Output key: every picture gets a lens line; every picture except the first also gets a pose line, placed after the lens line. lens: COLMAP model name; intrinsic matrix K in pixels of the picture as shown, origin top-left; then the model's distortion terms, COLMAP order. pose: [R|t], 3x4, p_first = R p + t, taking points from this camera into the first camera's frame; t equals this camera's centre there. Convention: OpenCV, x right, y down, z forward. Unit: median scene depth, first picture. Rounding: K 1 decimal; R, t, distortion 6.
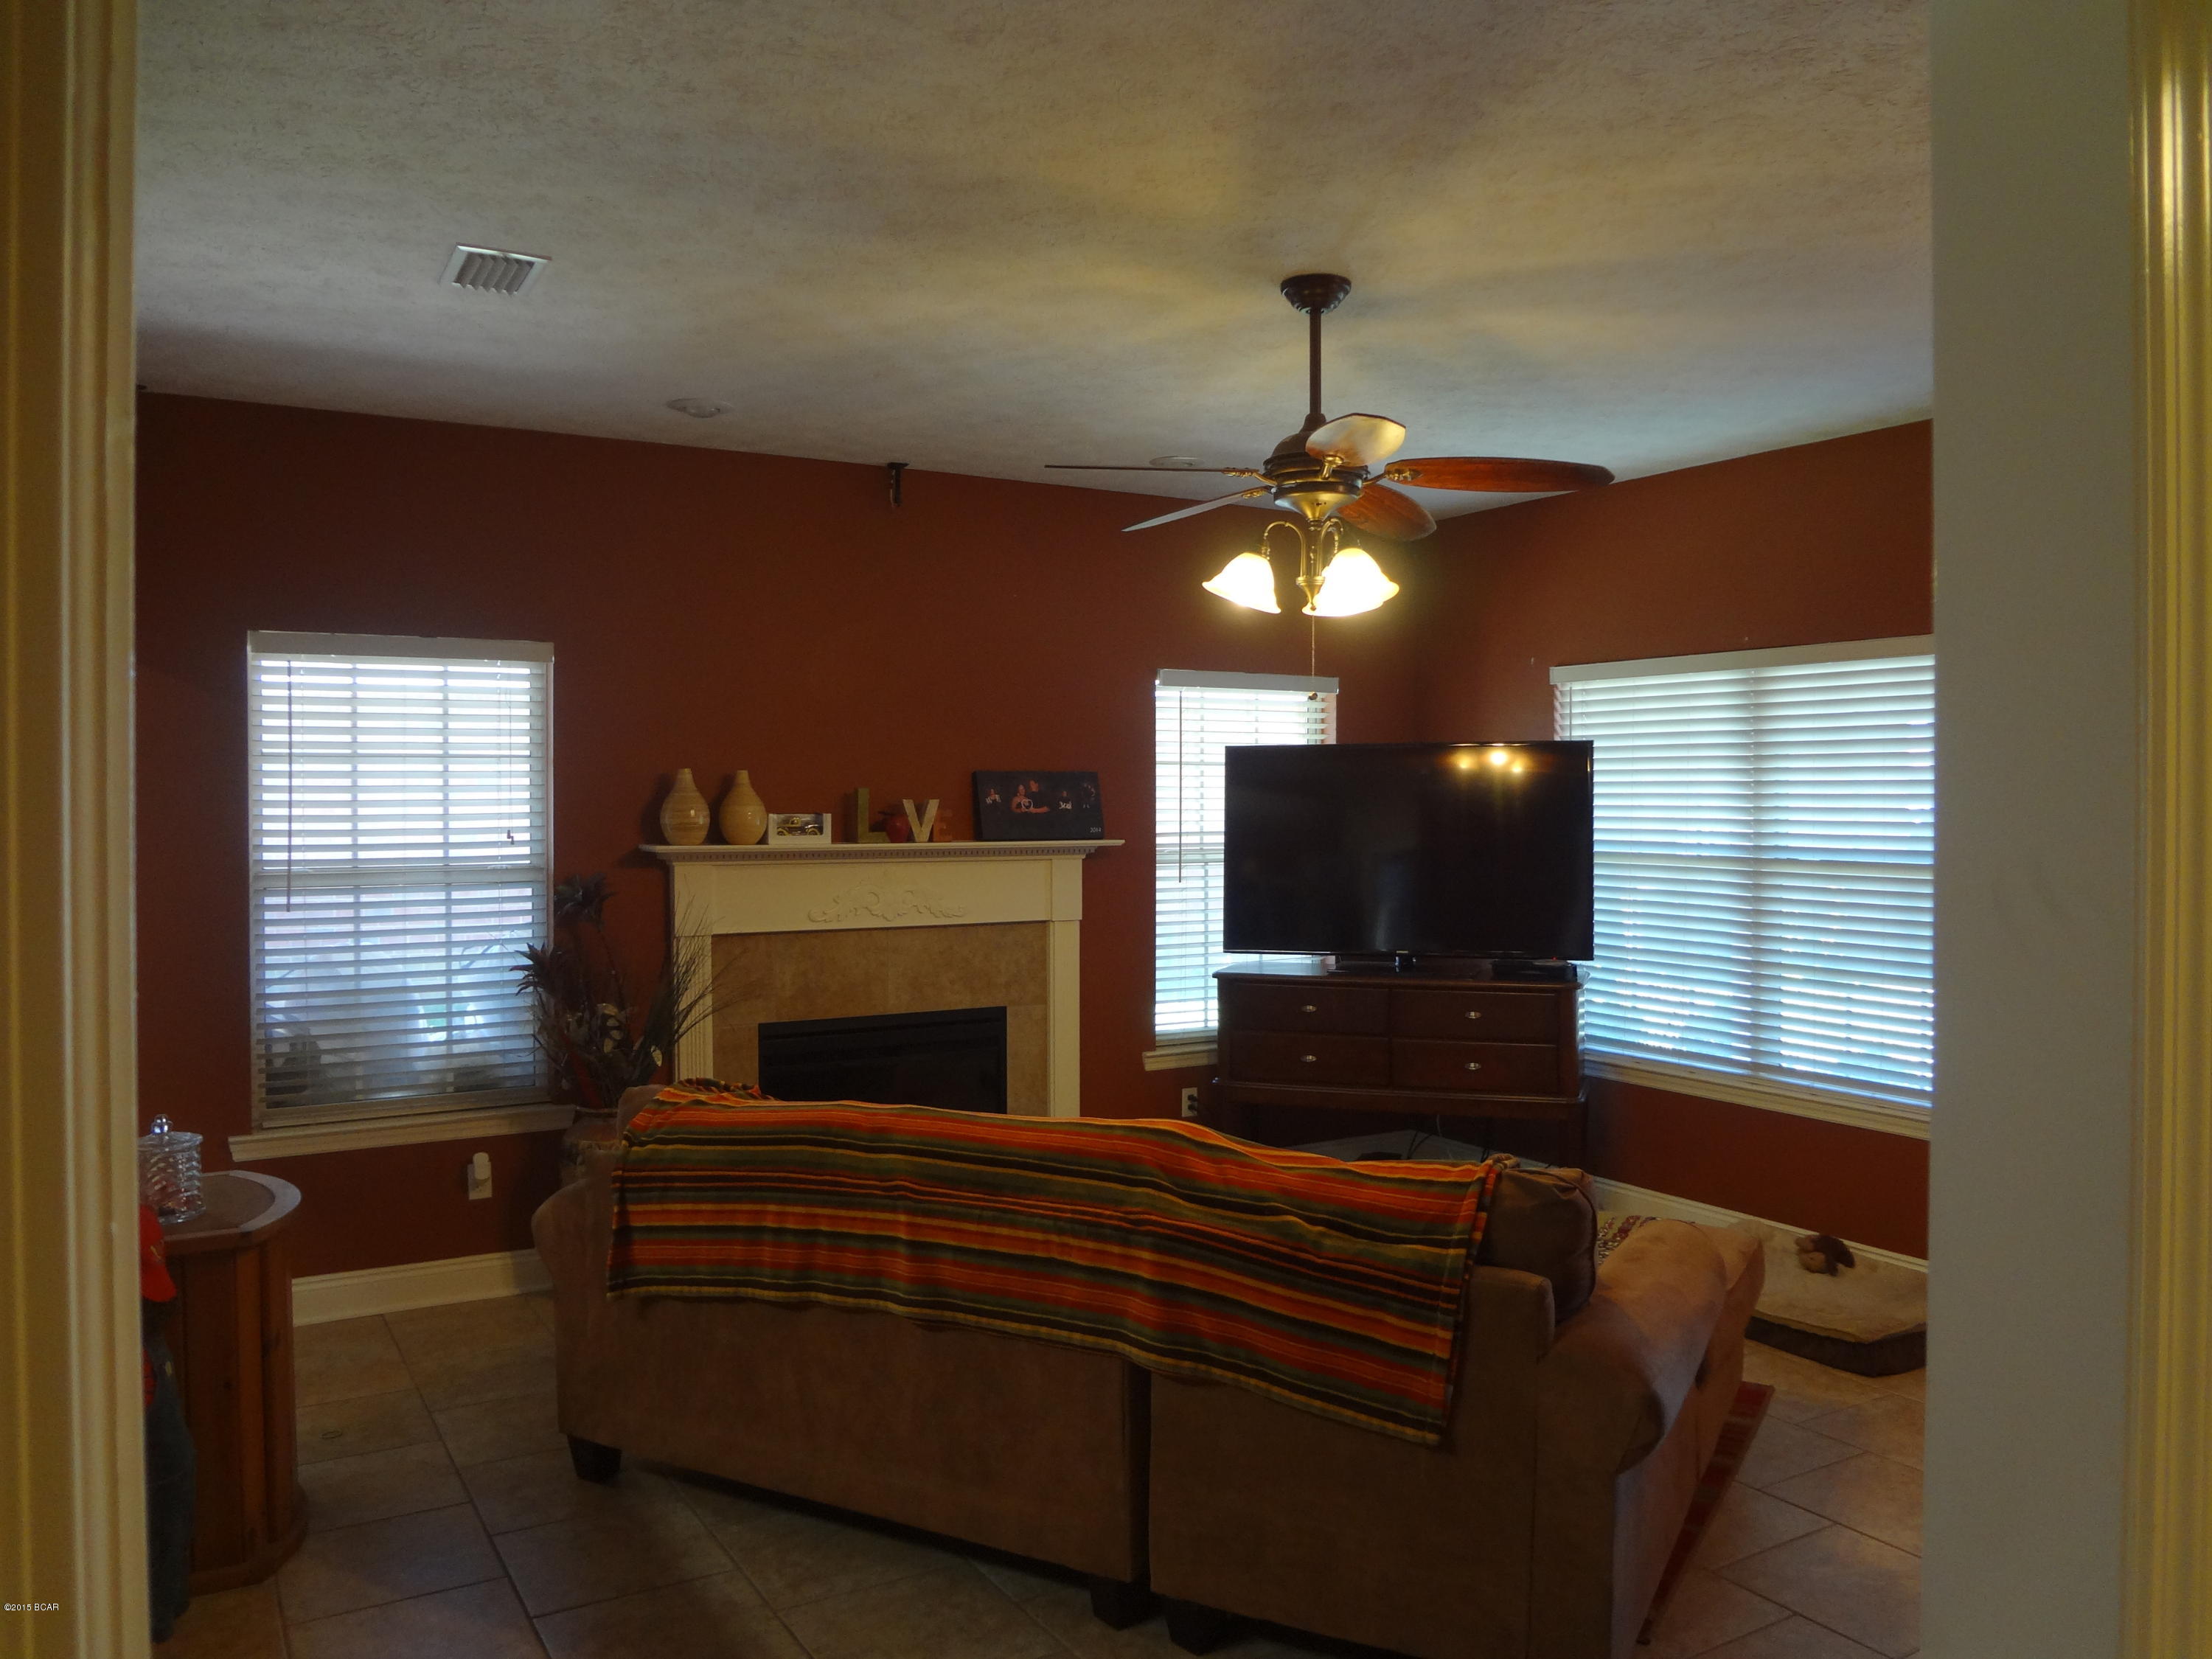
lens RADIAL K [[1650.0, 0, 1107.8], [0, 1650.0, 816.2], [0, 0, 1]] dist [-0.065898, 0.031801]
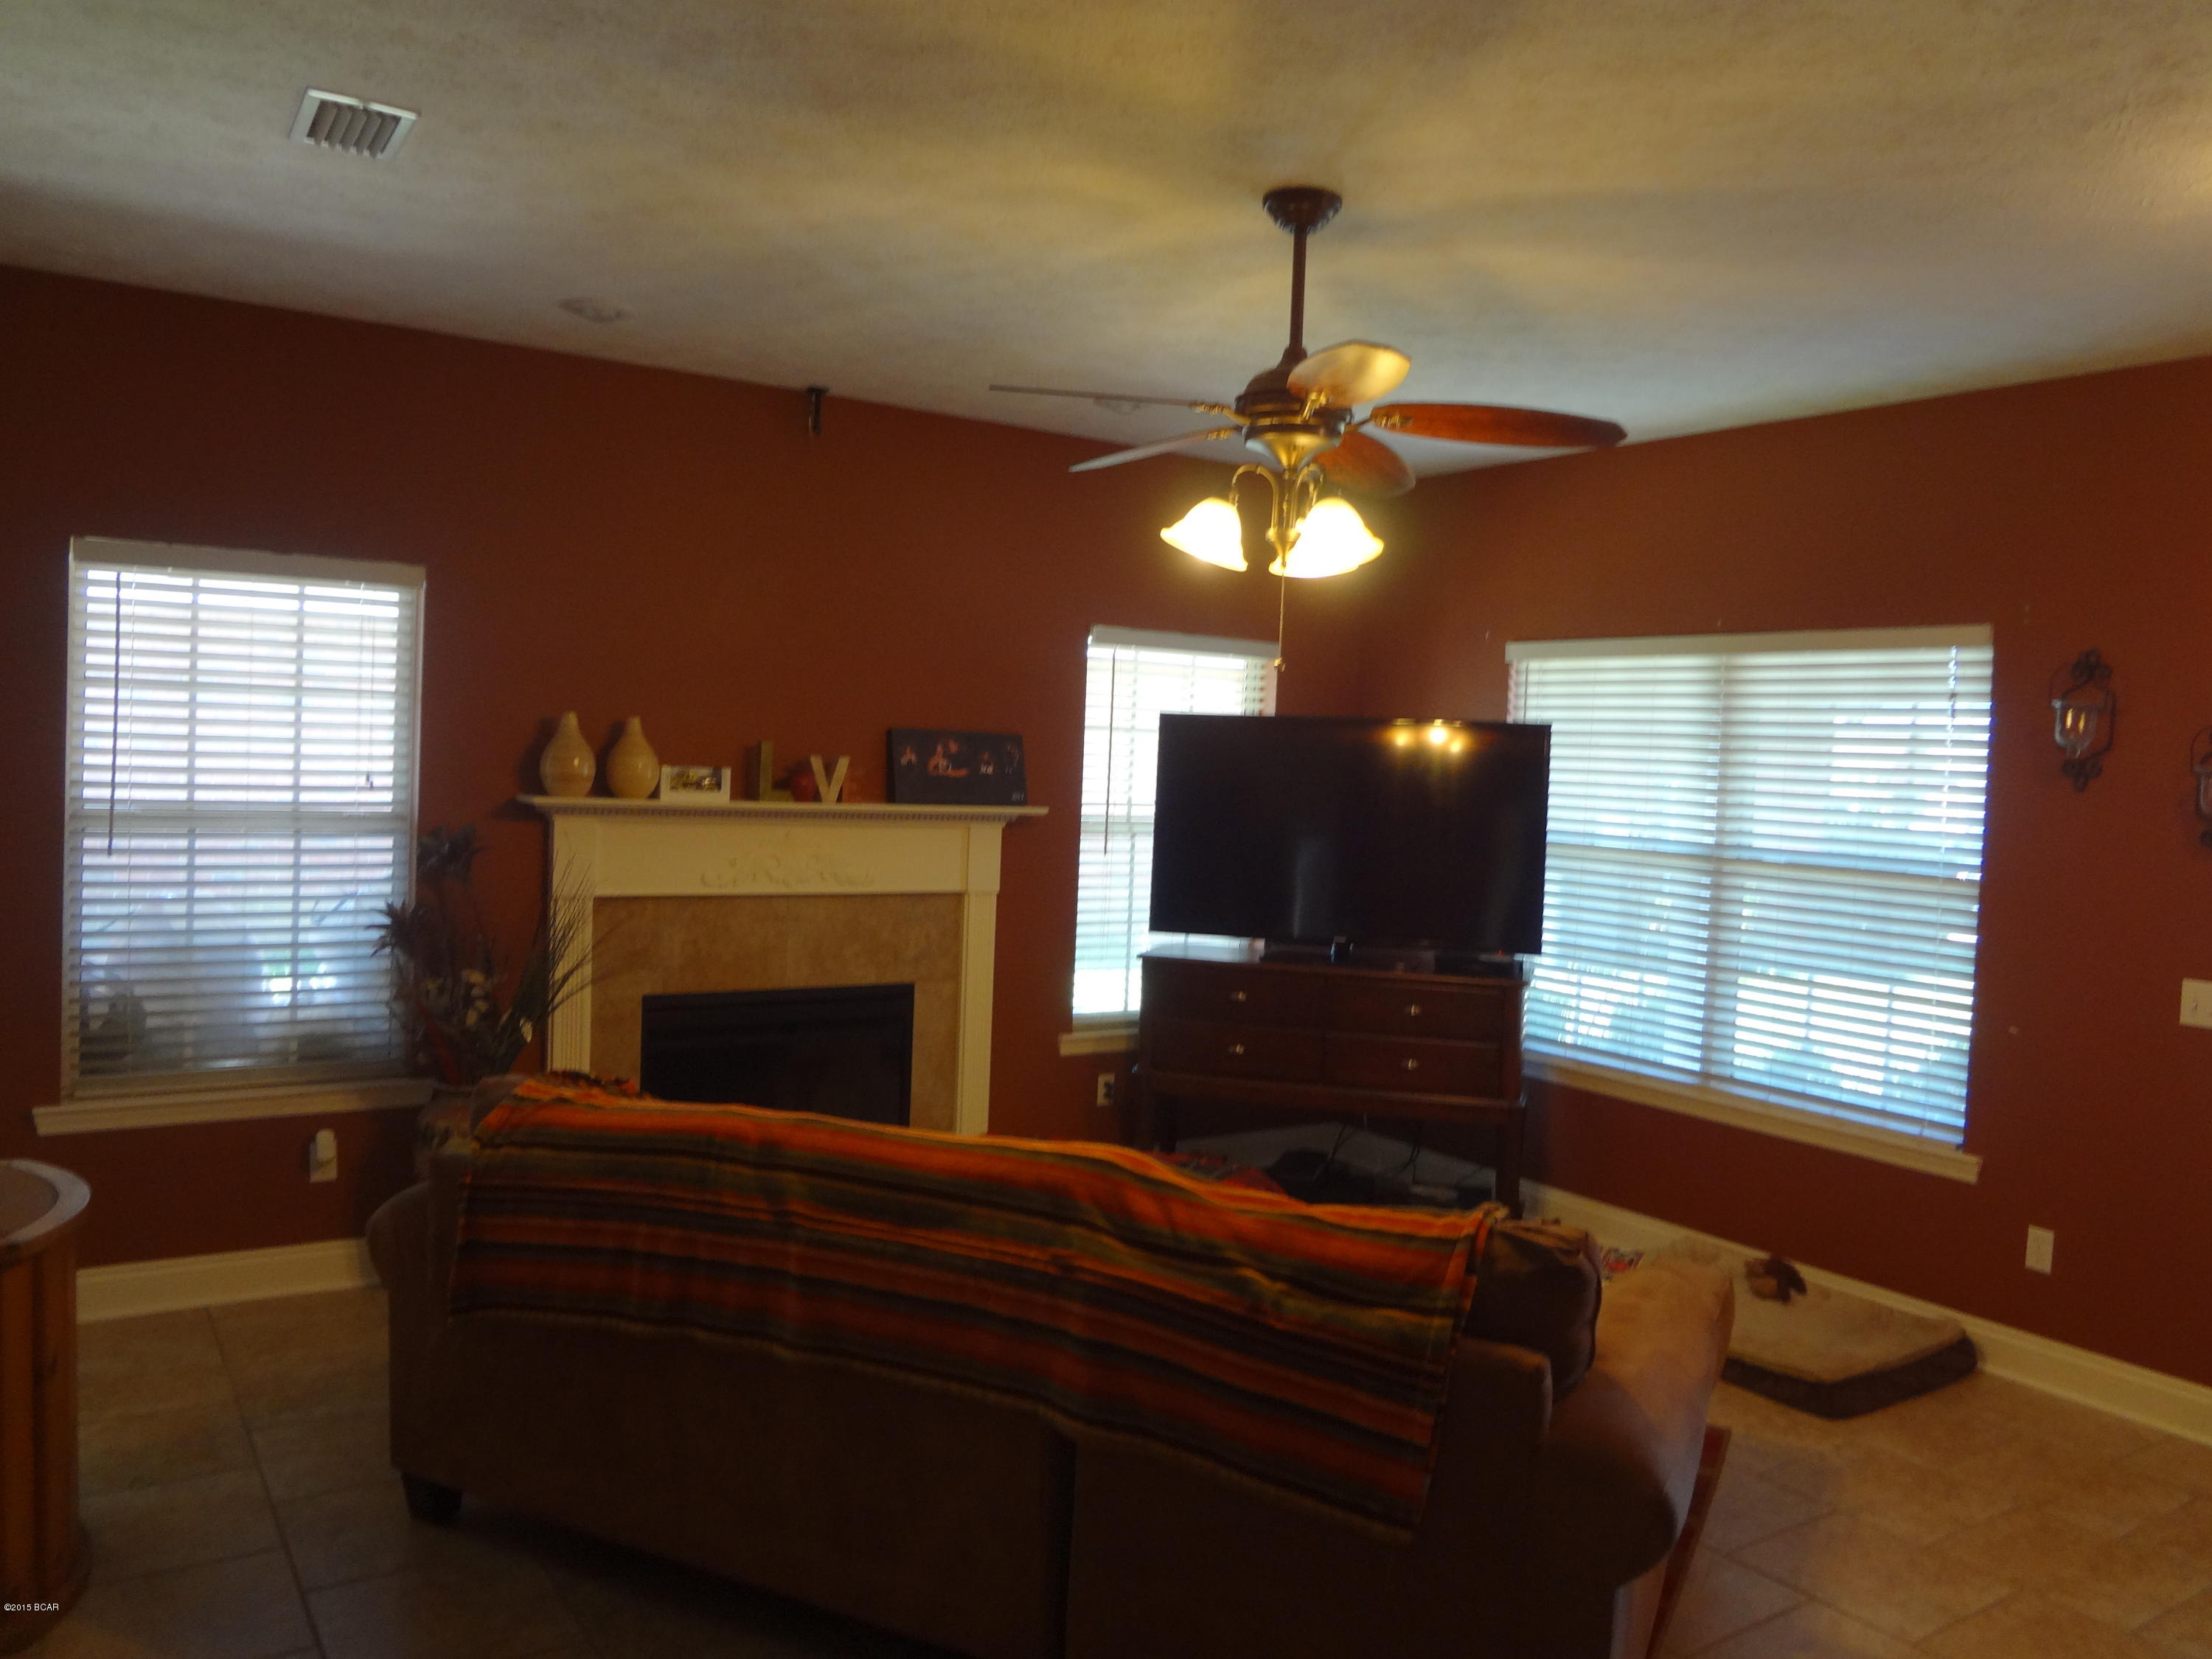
lens RADIAL K [[1650.0, 0, 1109.3], [0, 1650.0, 820.4], [0, 0, 1]] dist [-0.065898, 0.031801]
pose [[0.997545, 0.039427, 0.057879, -0.011103], [-0.041059, 0.998784, 0.027294, -0.006916], [-0.056733, -0.029604, 0.997950, 0.084112]]
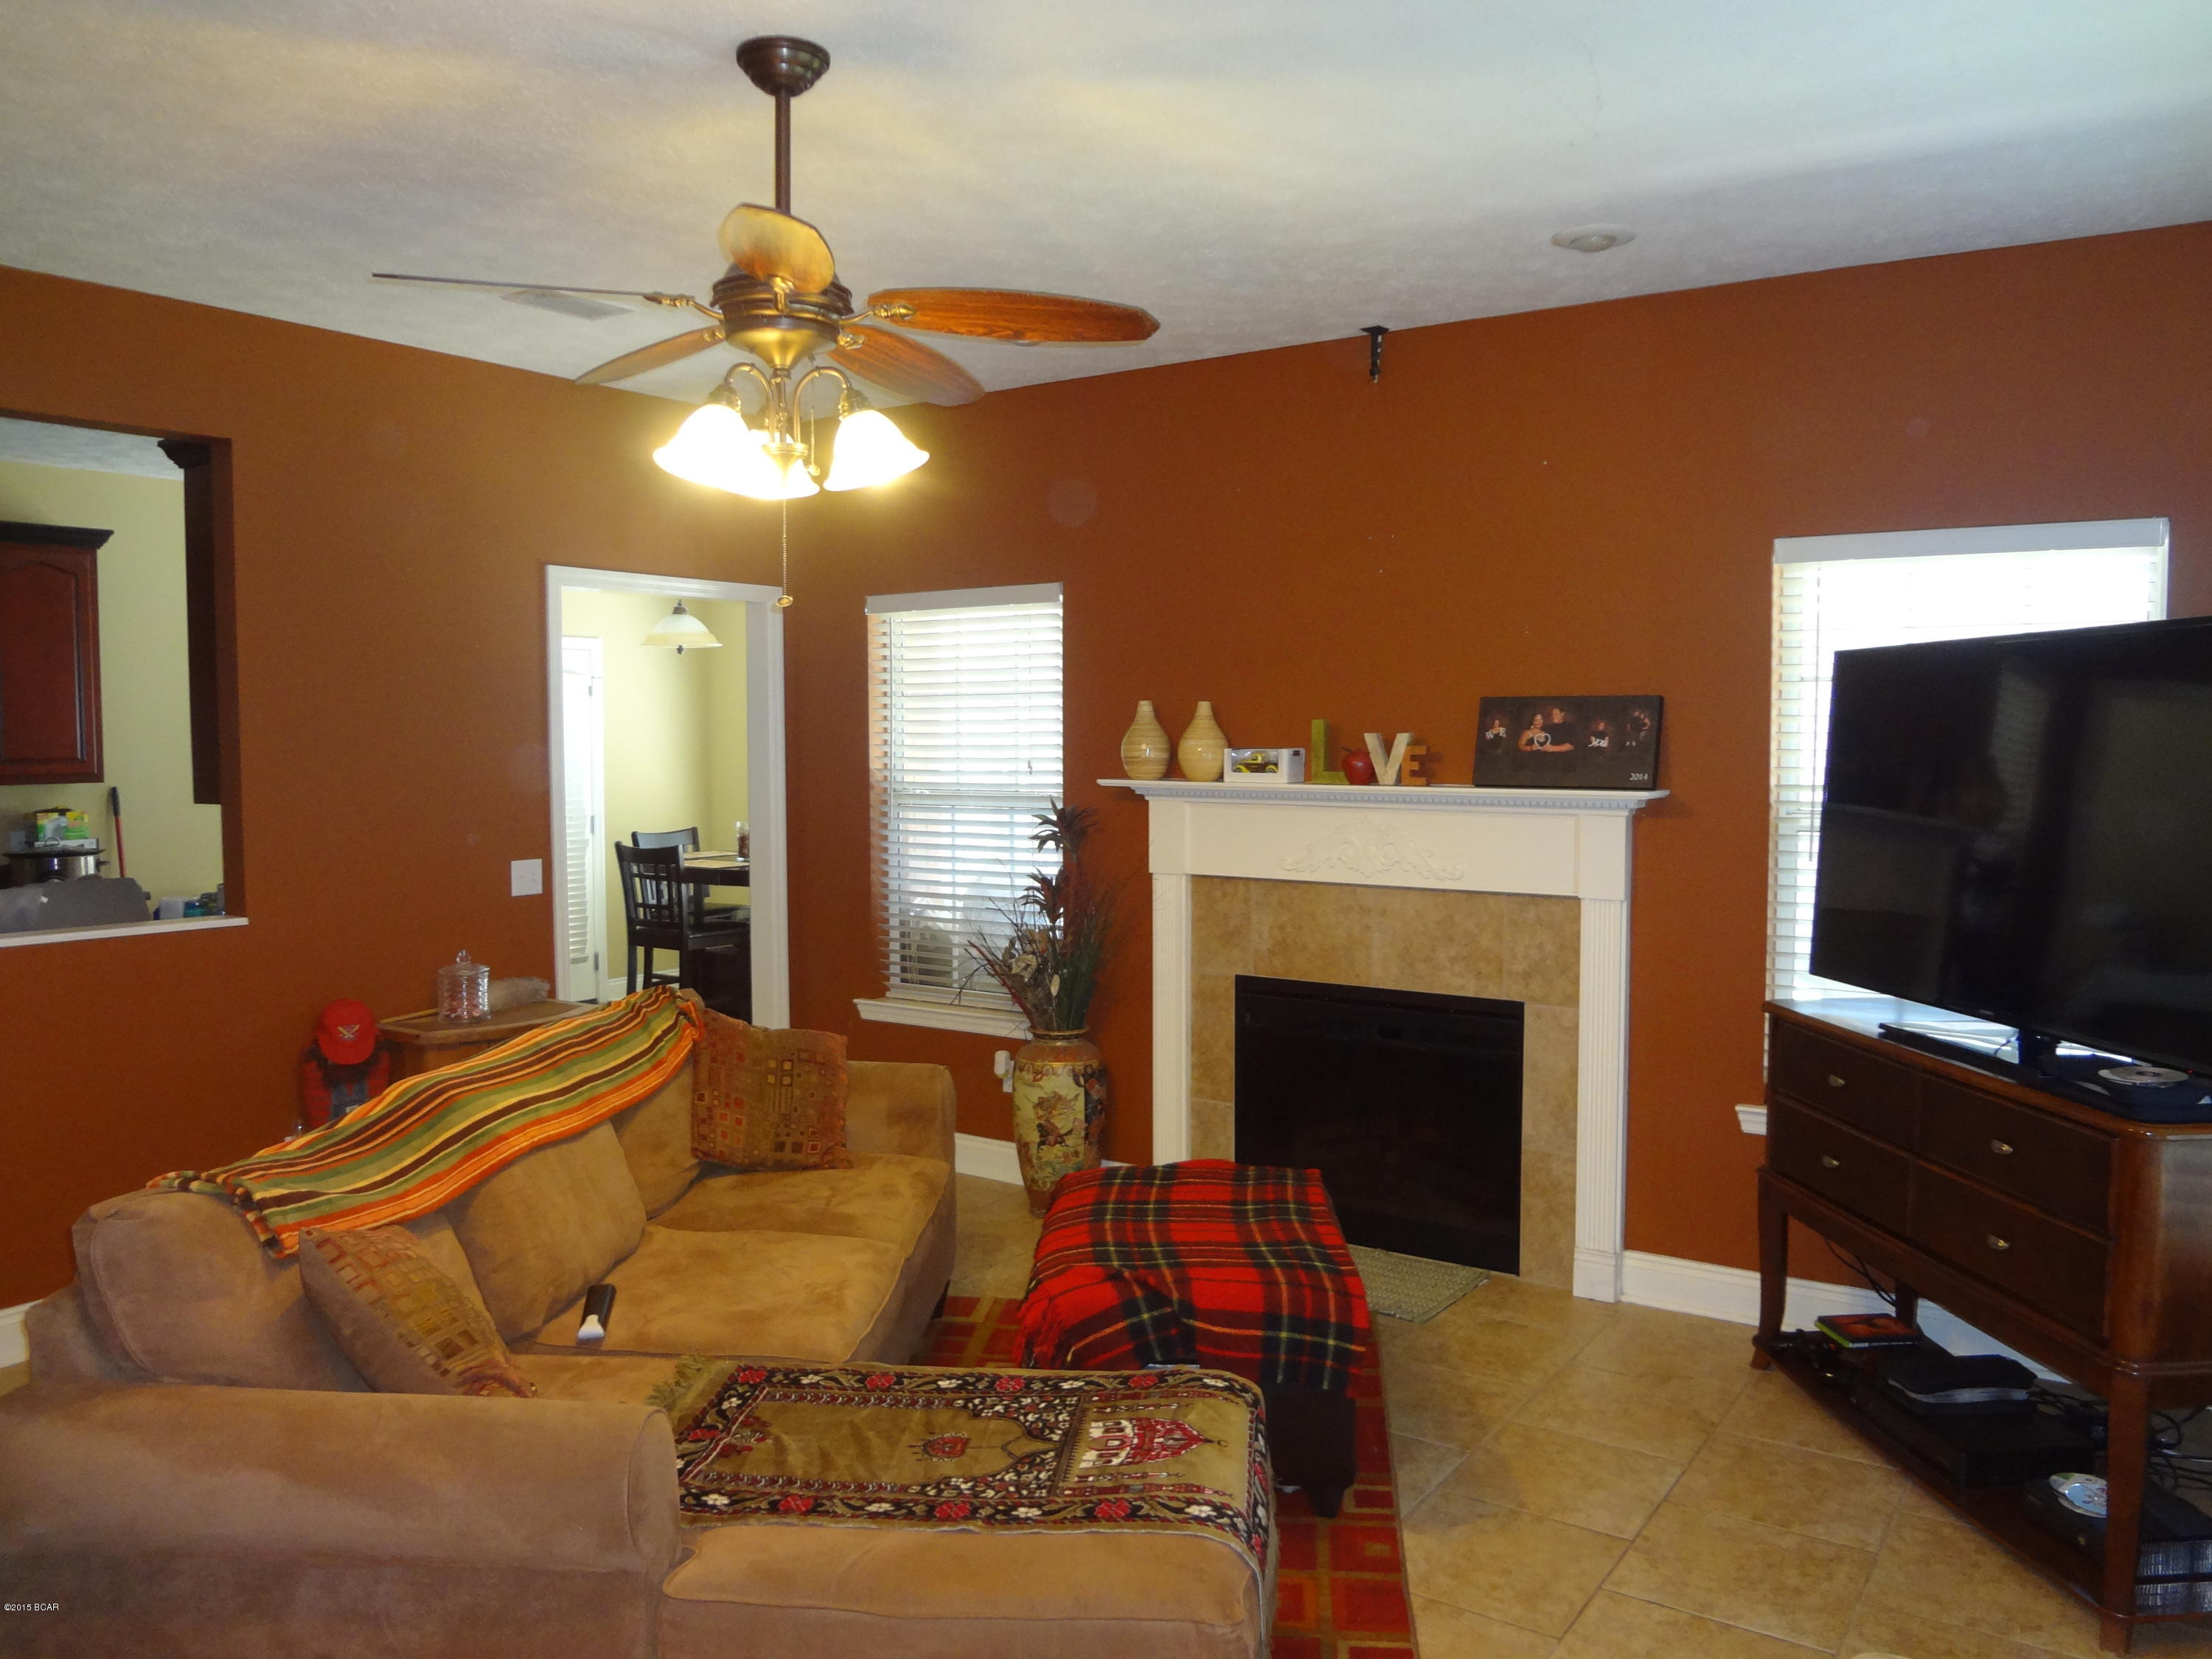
lens RADIAL K [[1650.0, 0, 1106.0], [0, 1650.0, 824.5], [0, 0, 1]] dist [-0.065898, 0.031801]
pose [[0.413368, 0.062564, -0.908412, 0.651705], [0.002087, 0.997569, 0.069655, -0.025398], [0.910562, -0.030689, 0.412232, 0.601543]]
